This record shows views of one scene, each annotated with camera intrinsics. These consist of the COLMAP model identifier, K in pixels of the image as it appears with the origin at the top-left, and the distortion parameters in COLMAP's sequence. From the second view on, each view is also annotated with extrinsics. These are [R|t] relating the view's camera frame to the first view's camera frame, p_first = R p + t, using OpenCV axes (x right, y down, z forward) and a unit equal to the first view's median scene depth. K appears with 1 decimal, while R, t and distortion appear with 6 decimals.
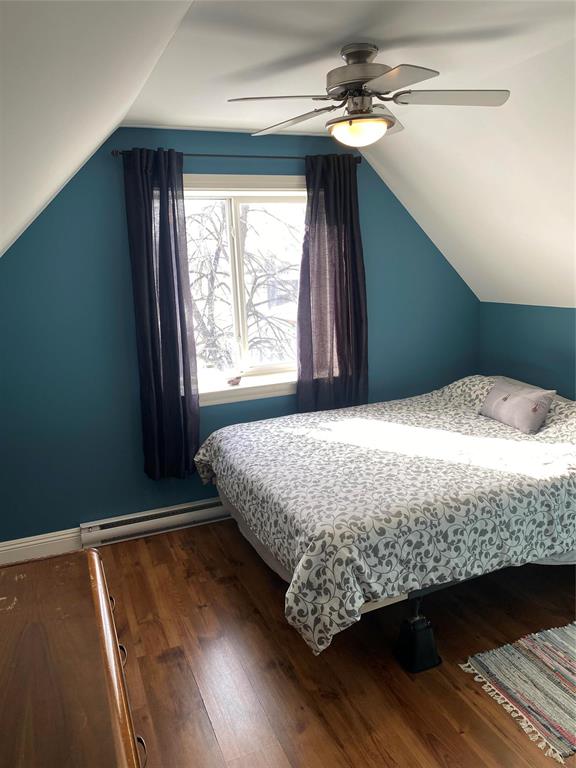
lens RADIAL K [[576.9, 0, 288.1], [0, 576.9, 383.4], [0, 0, 1]] dist [0.000094, 0.000059]
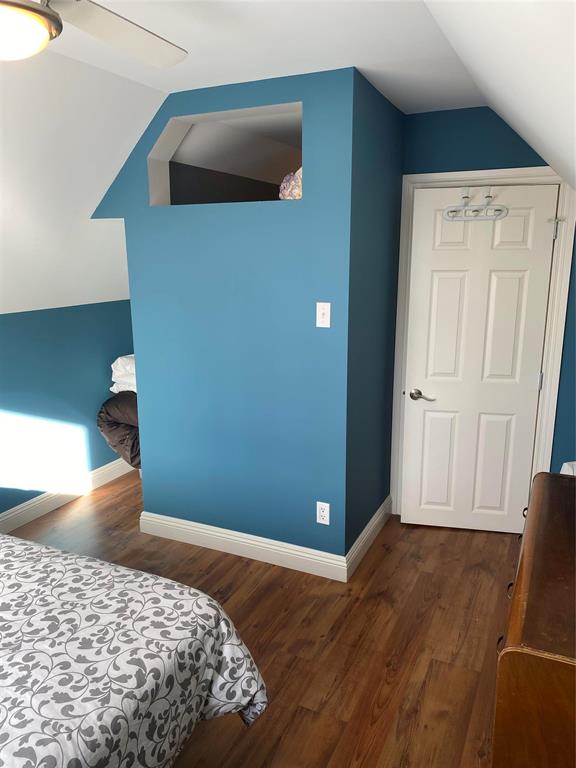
lens RADIAL K [[576.9, 0, 288.4], [0, 576.9, 384.4], [0, 0, 1]] dist [0.000094, 0.000059]
pose [[-0.671026, -0.123999, 0.730991, -0.479927], [0.185074, 0.926694, 0.327088, -0.222943], [-0.717963, 0.354772, -0.598887, 1.144379]]
